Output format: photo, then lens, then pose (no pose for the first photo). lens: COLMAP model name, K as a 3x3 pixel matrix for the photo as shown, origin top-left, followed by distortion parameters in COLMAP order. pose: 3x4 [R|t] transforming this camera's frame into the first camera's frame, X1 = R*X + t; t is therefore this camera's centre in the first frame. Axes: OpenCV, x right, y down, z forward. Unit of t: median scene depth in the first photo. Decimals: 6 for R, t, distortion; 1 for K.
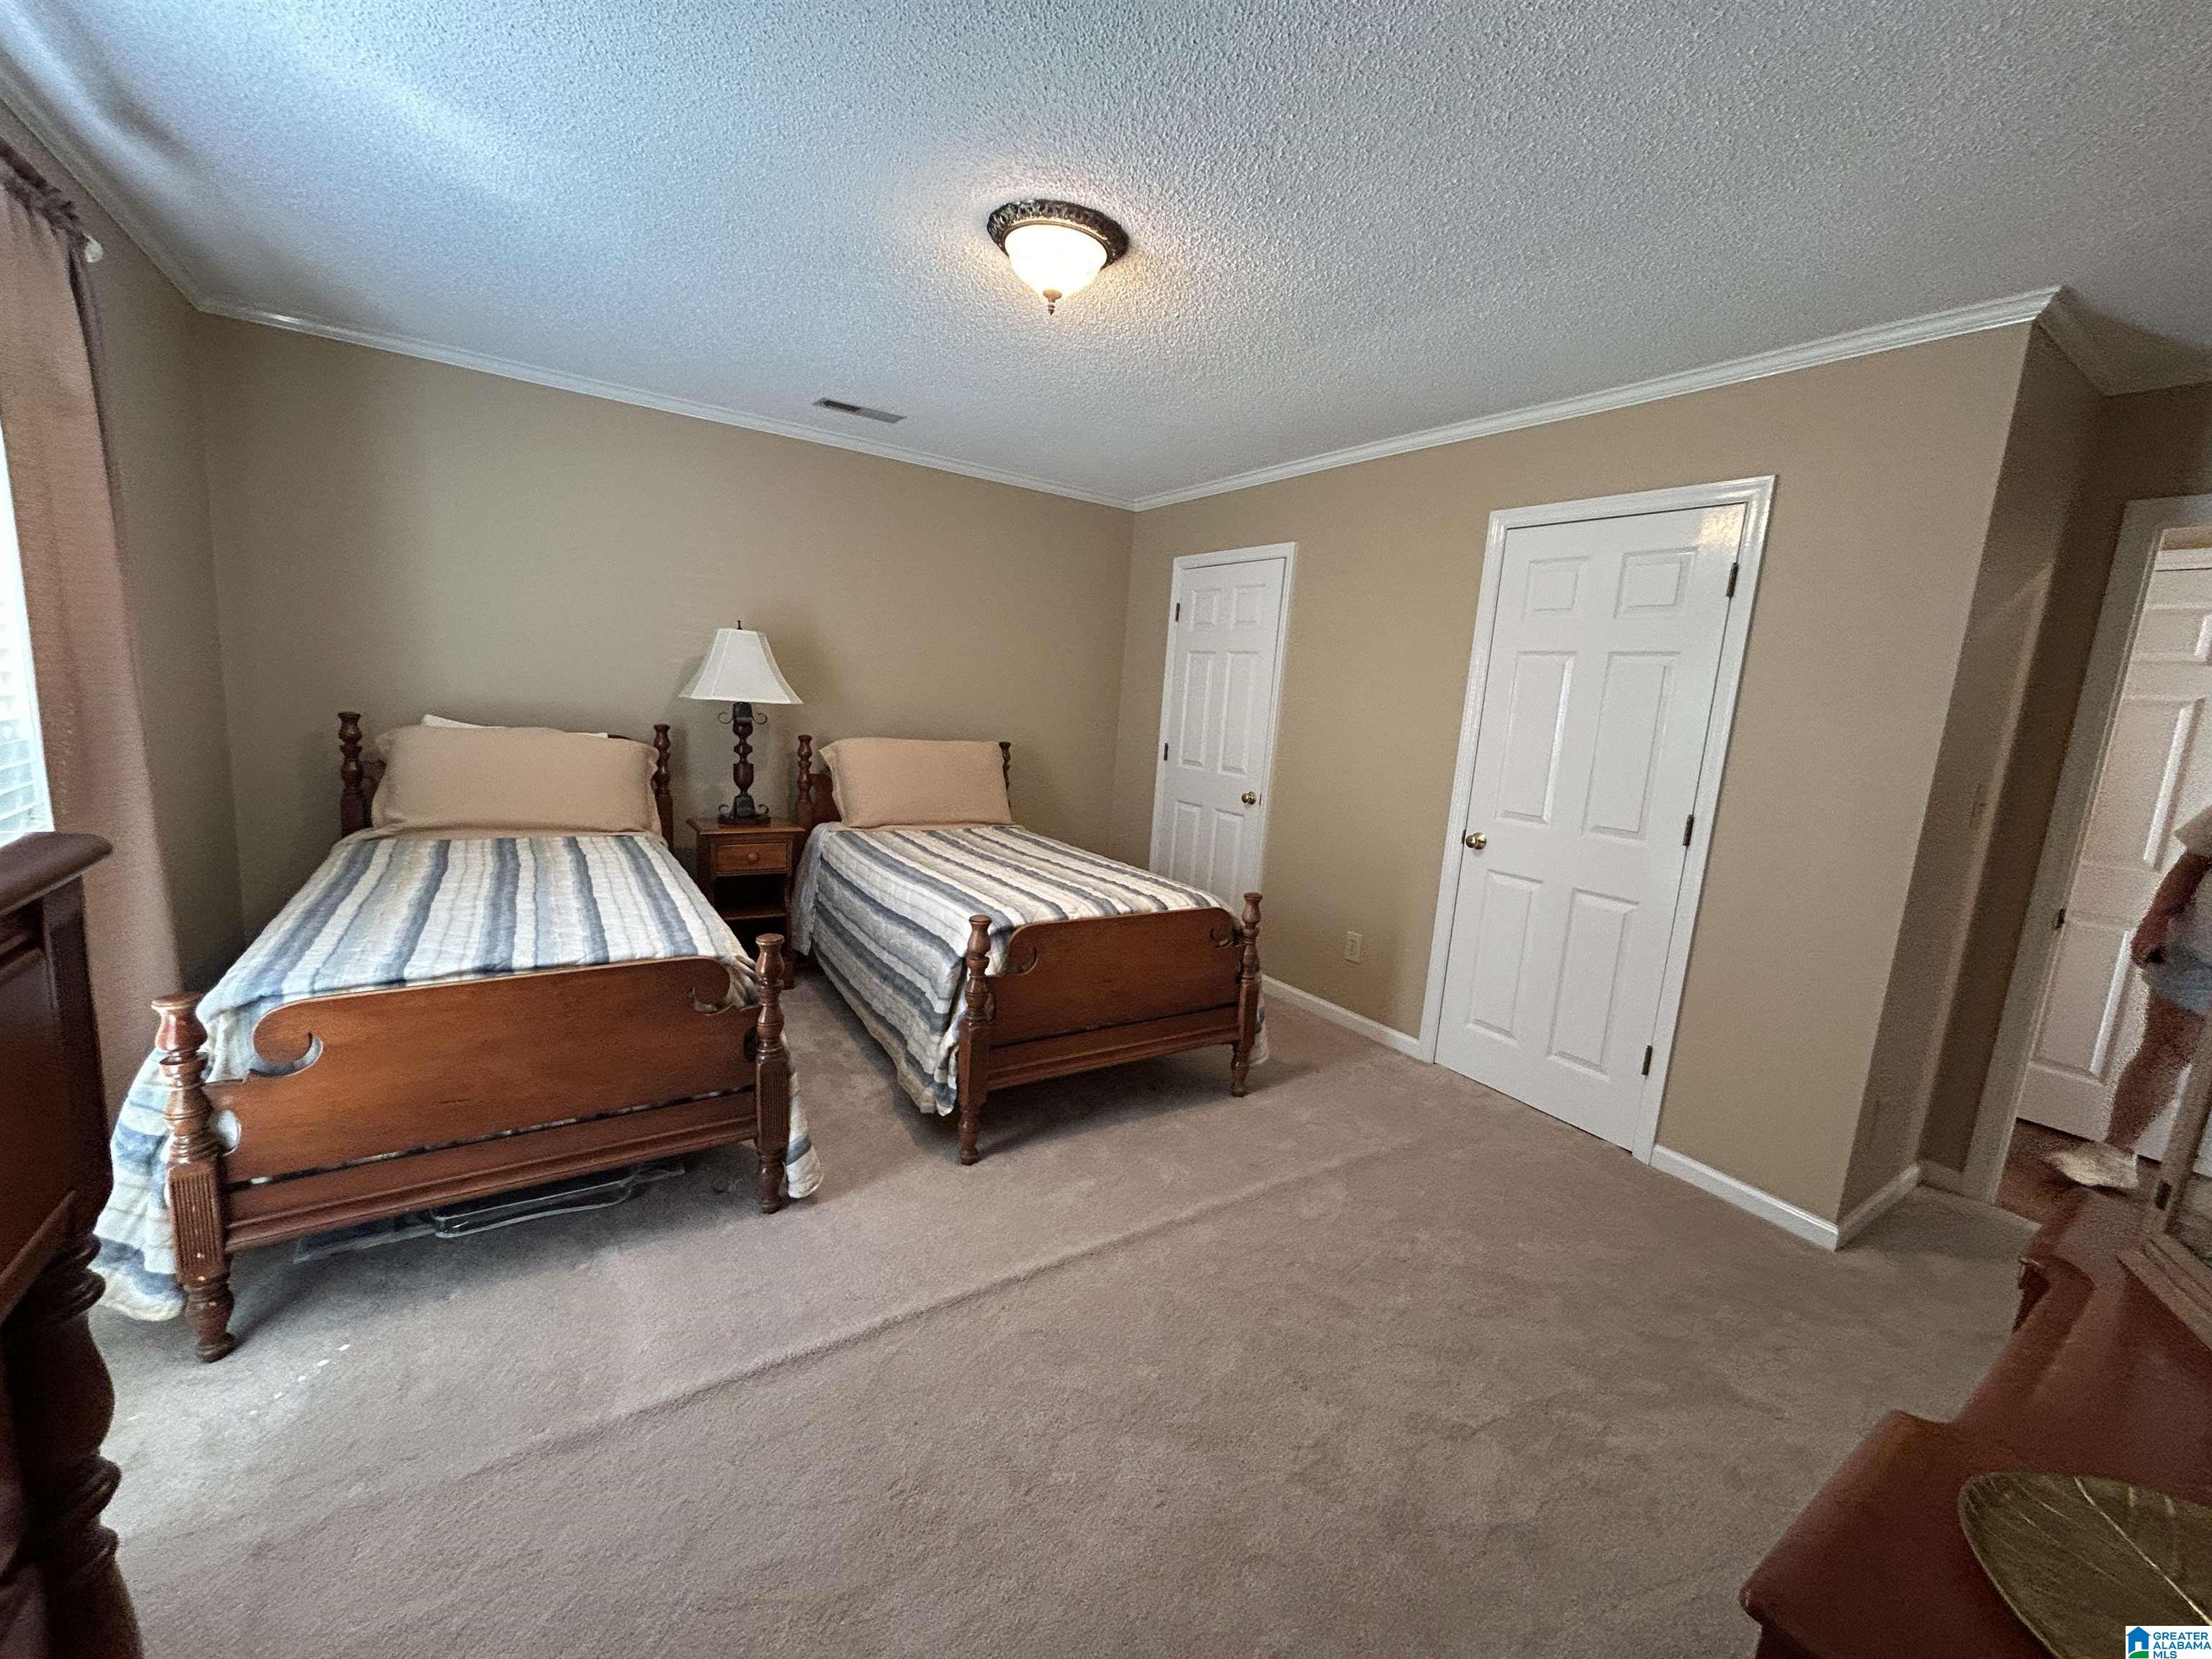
lens RADIAL K [[880.0, 0, 1109.2], [0, 880.0, 825.5], [0, 0, 1]] dist [-0.000653, -0.000142]
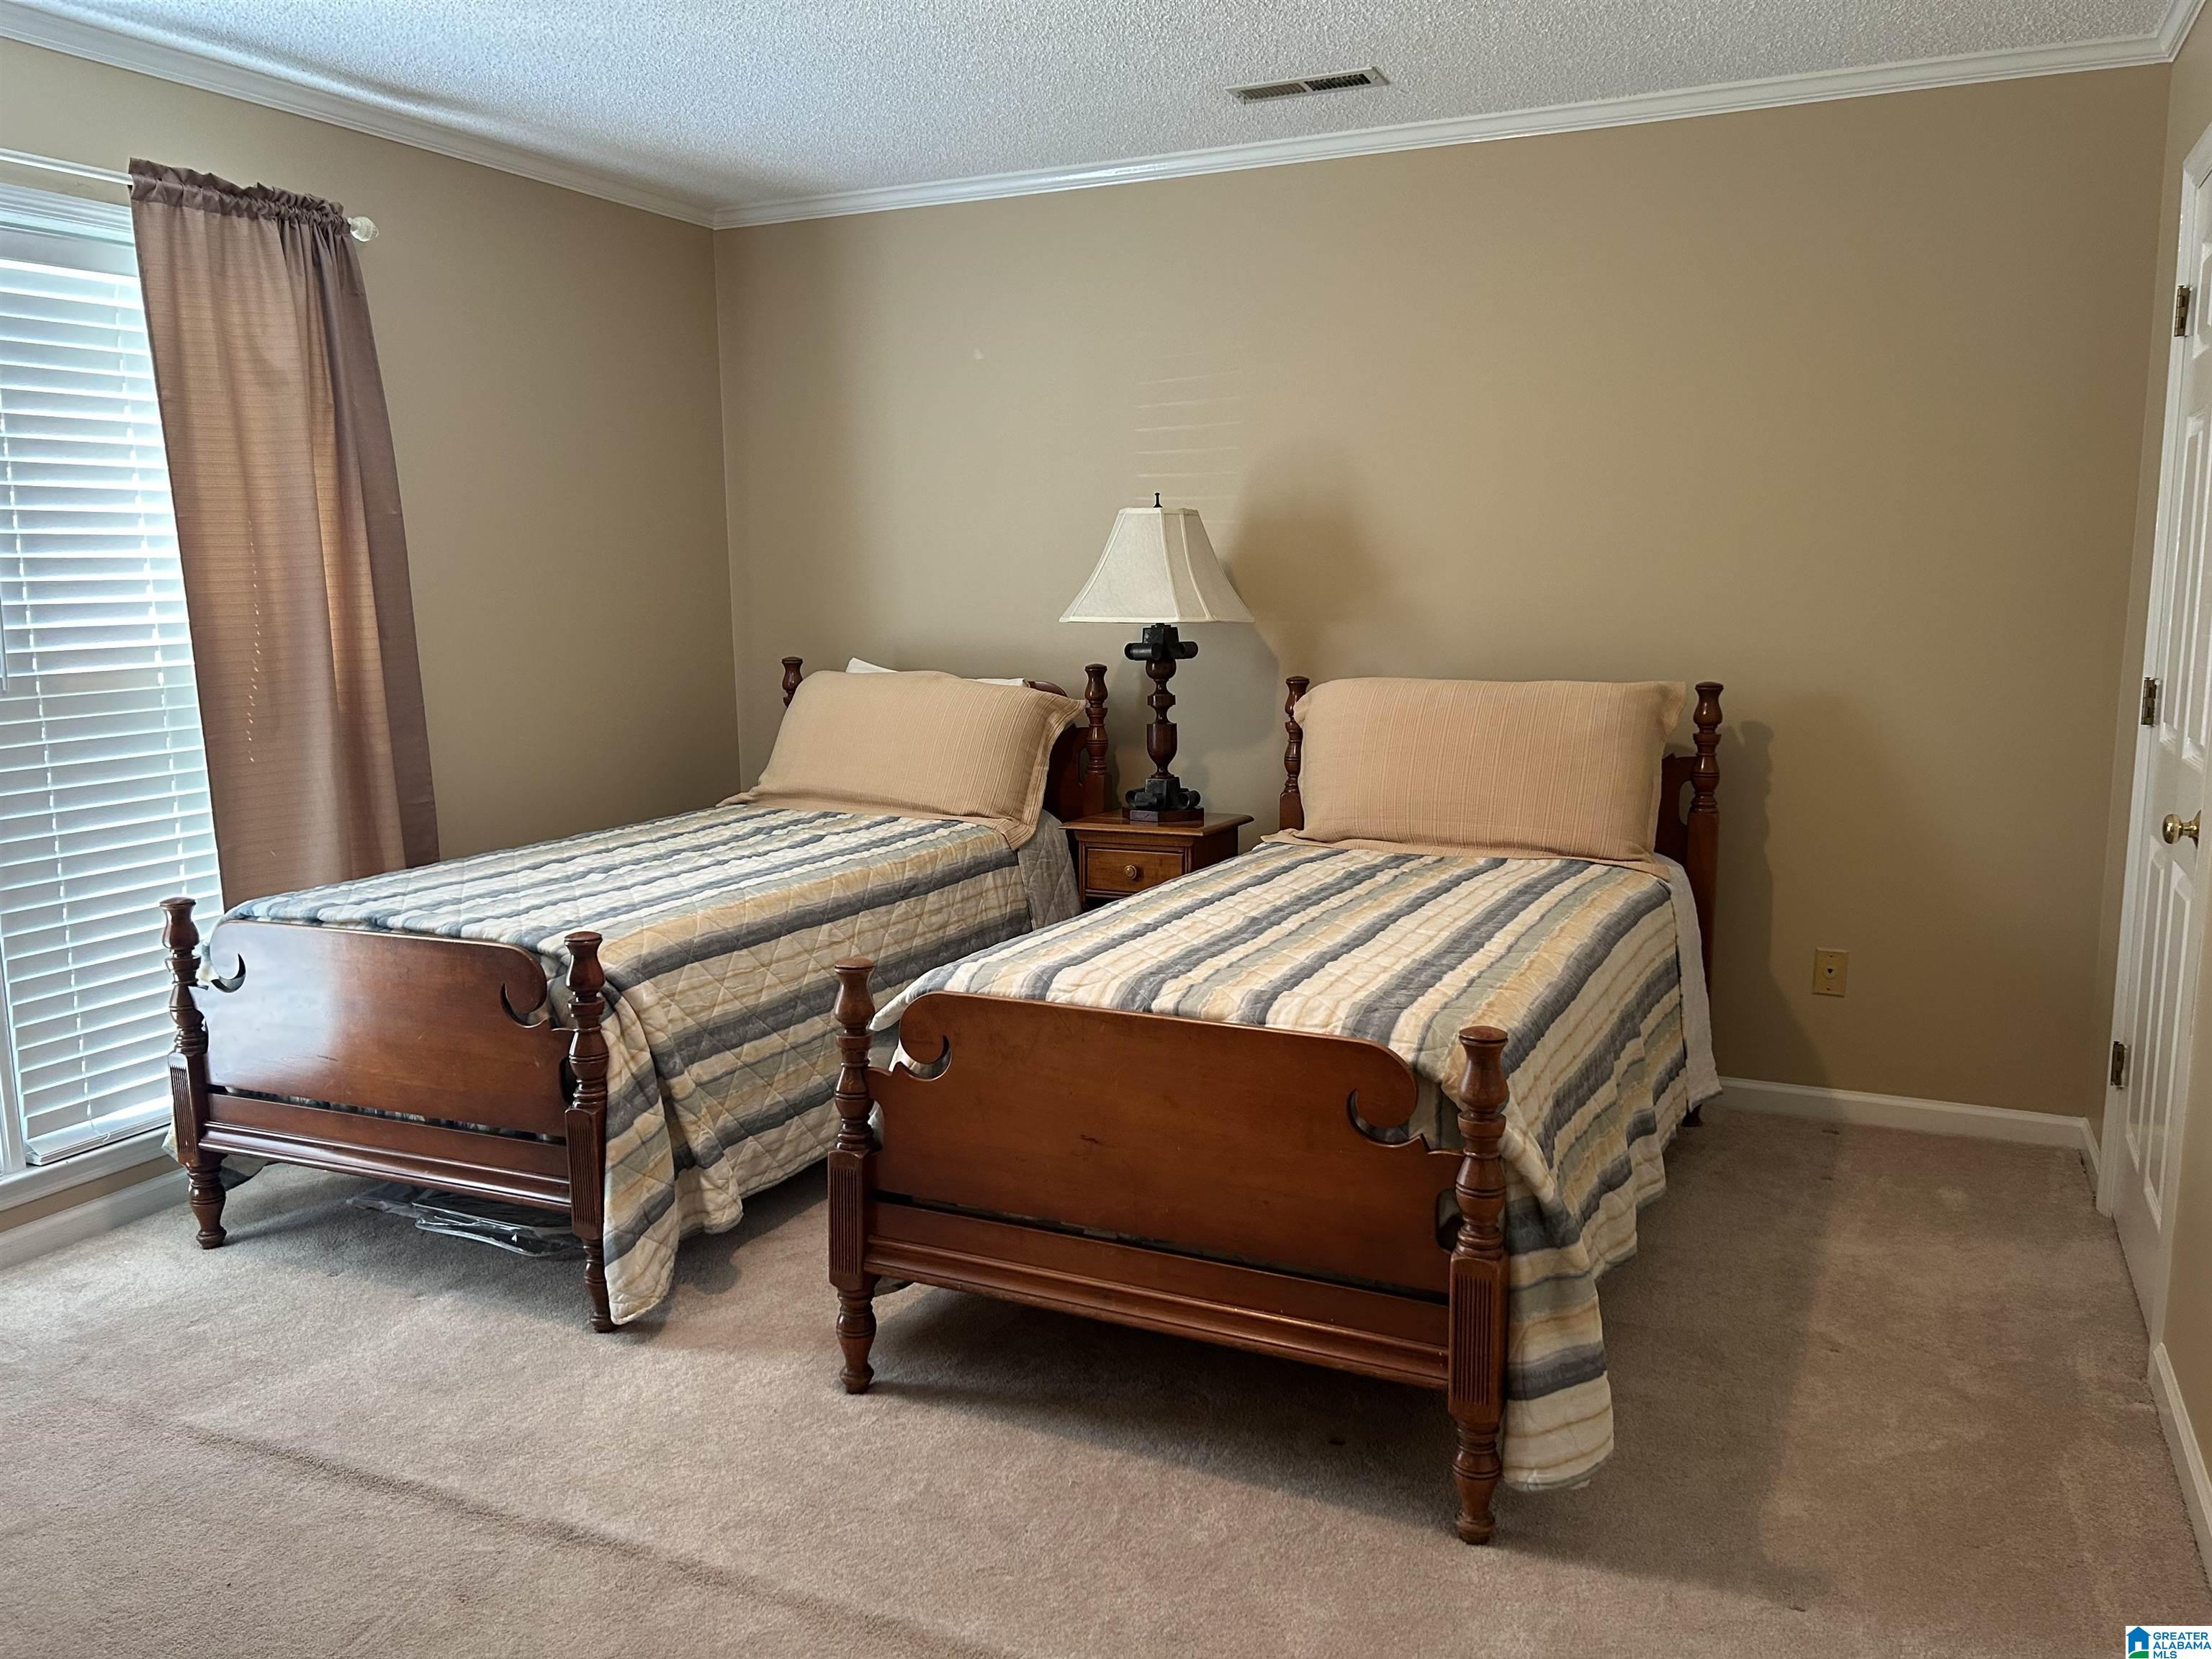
lens RADIAL K [[1658.9, 0, 1113.8], [0, 1658.9, 831.2], [0, 0, 1]] dist [0.059451, -0.062273]
pose [[0.525580, 0.053757, -0.849044, 0.698026], [-0.082864, 0.996491, 0.011798, -0.007608], [0.846699, 0.064154, 0.528190, 0.448404]]
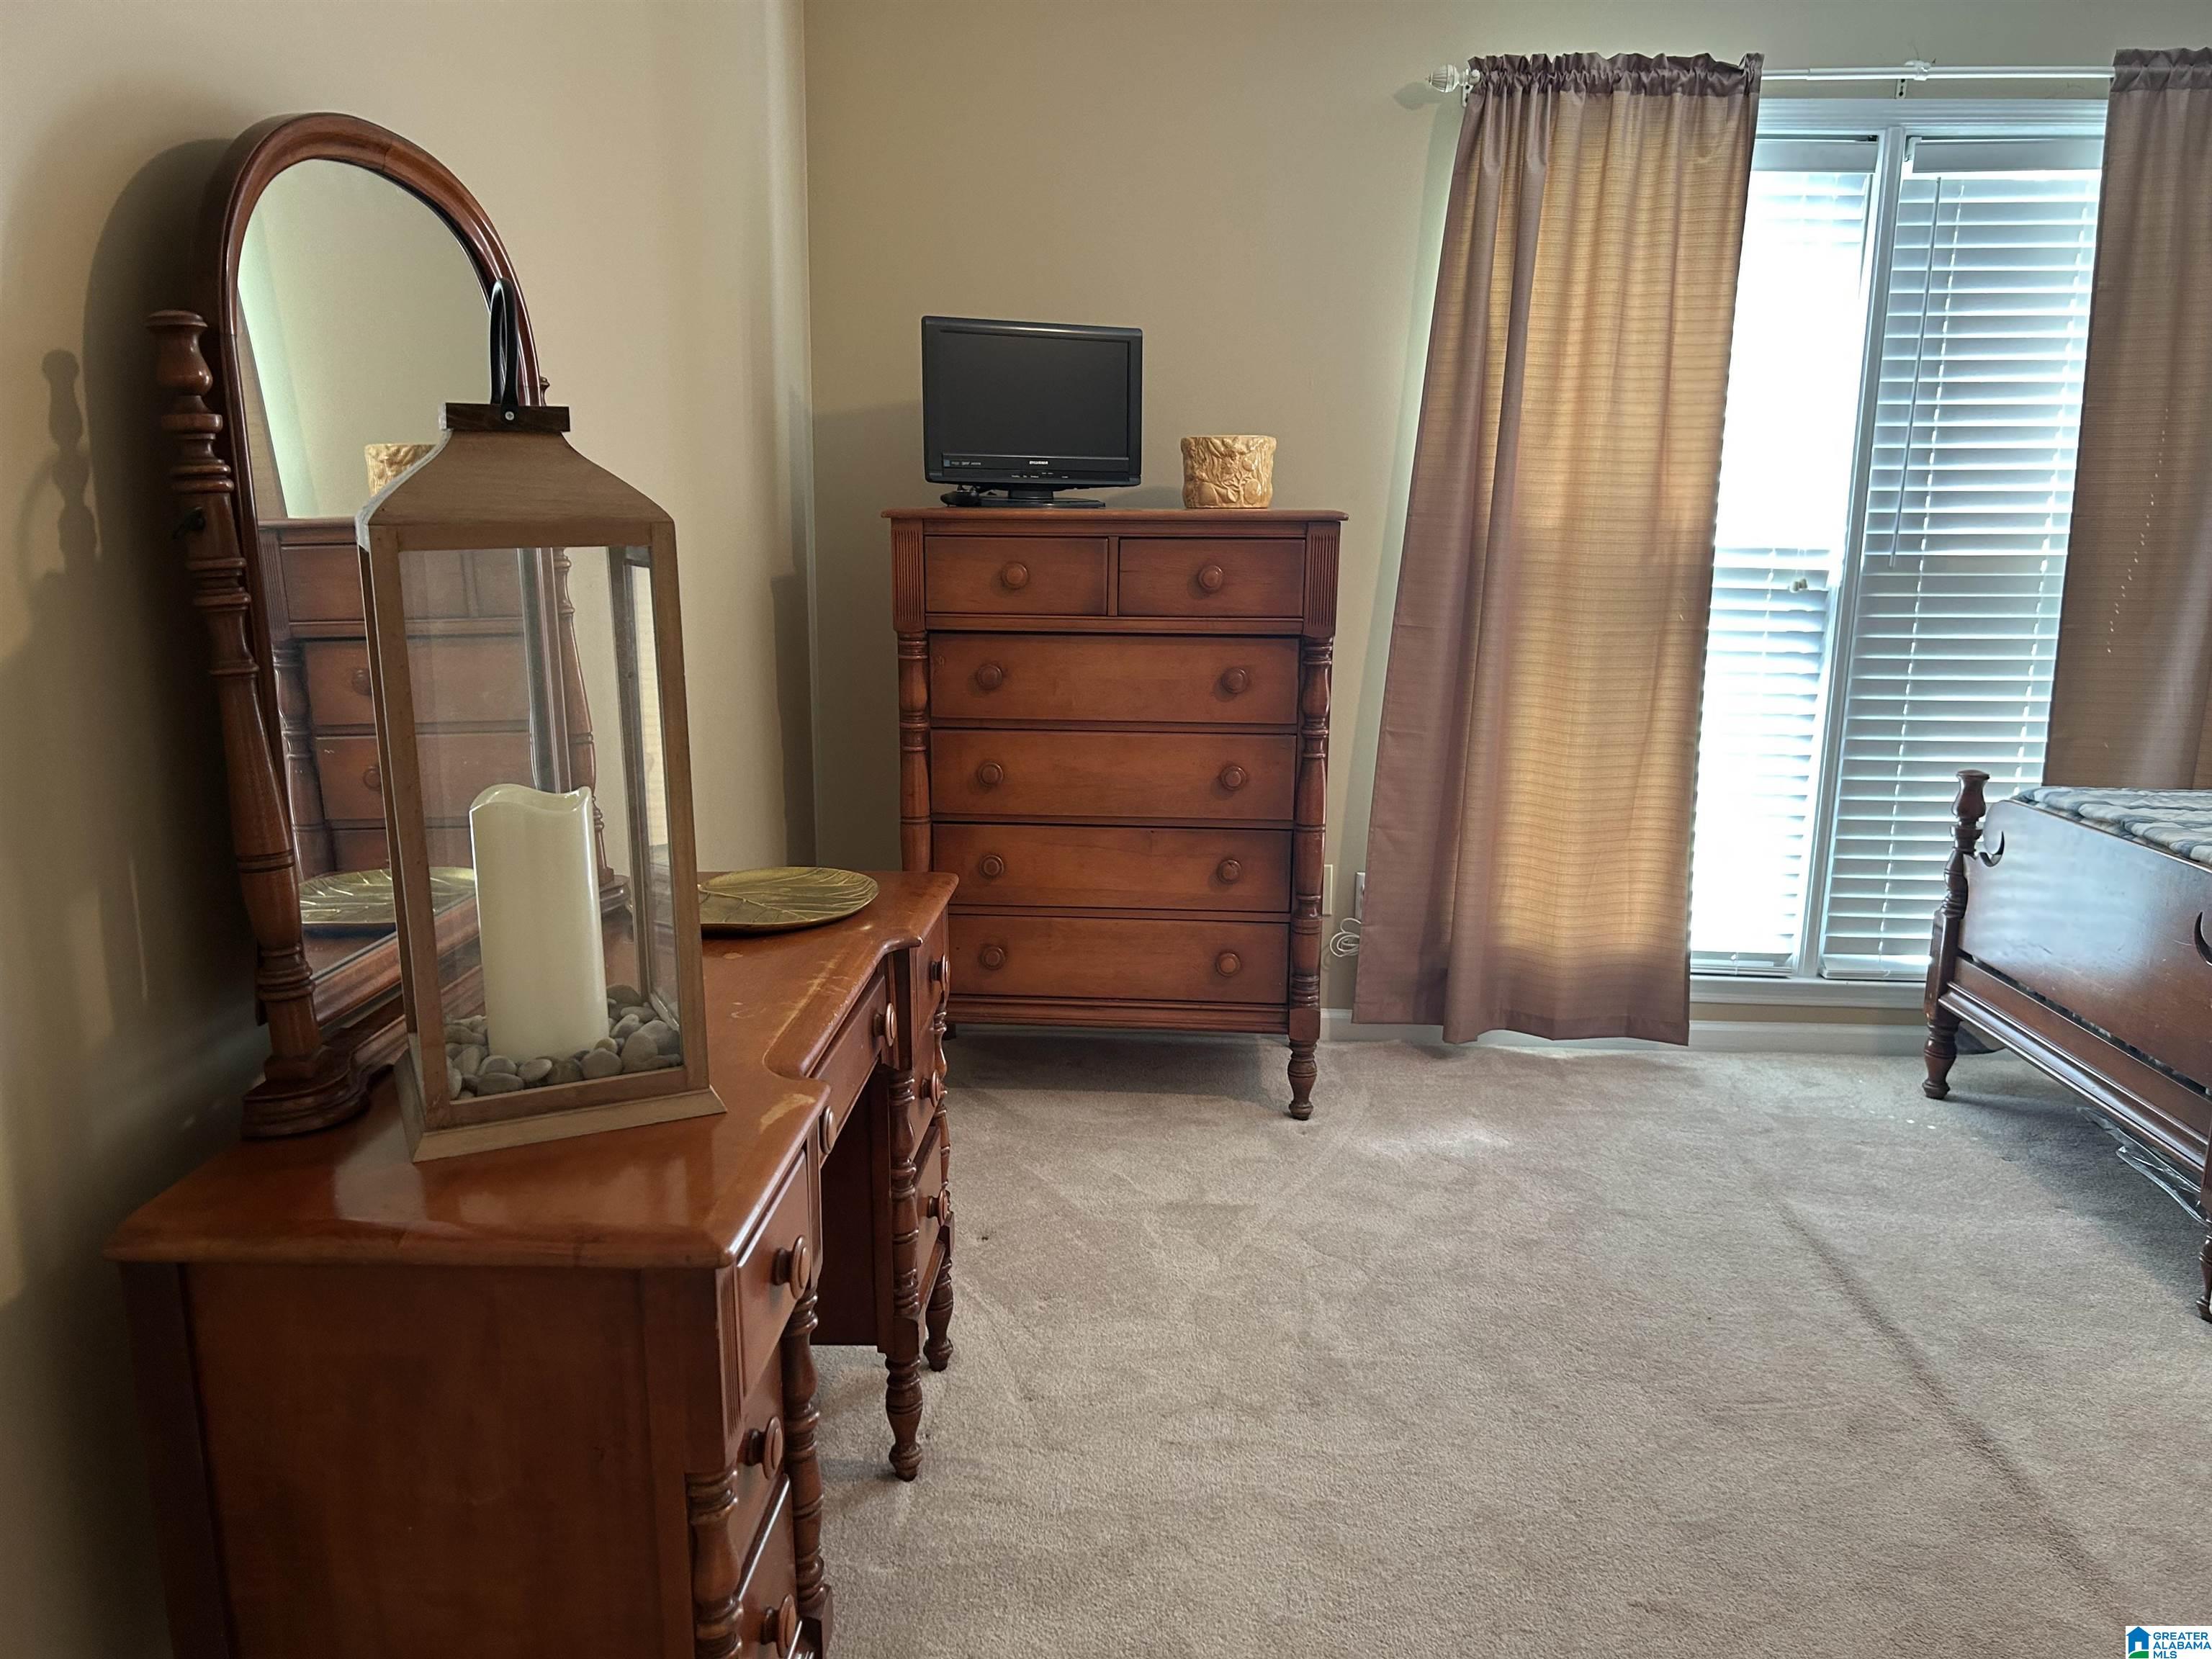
lens RADIAL K [[1658.9, 0, 1120.9], [0, 1658.9, 844.1], [0, 0, 1]] dist [0.059451, -0.062273]
pose [[-0.581769, 0.089380, -0.808428, 0.739163], [-0.182768, 0.954159, 0.237017, -0.019940], [0.792553, 0.285644, -0.538764, 0.683932]]
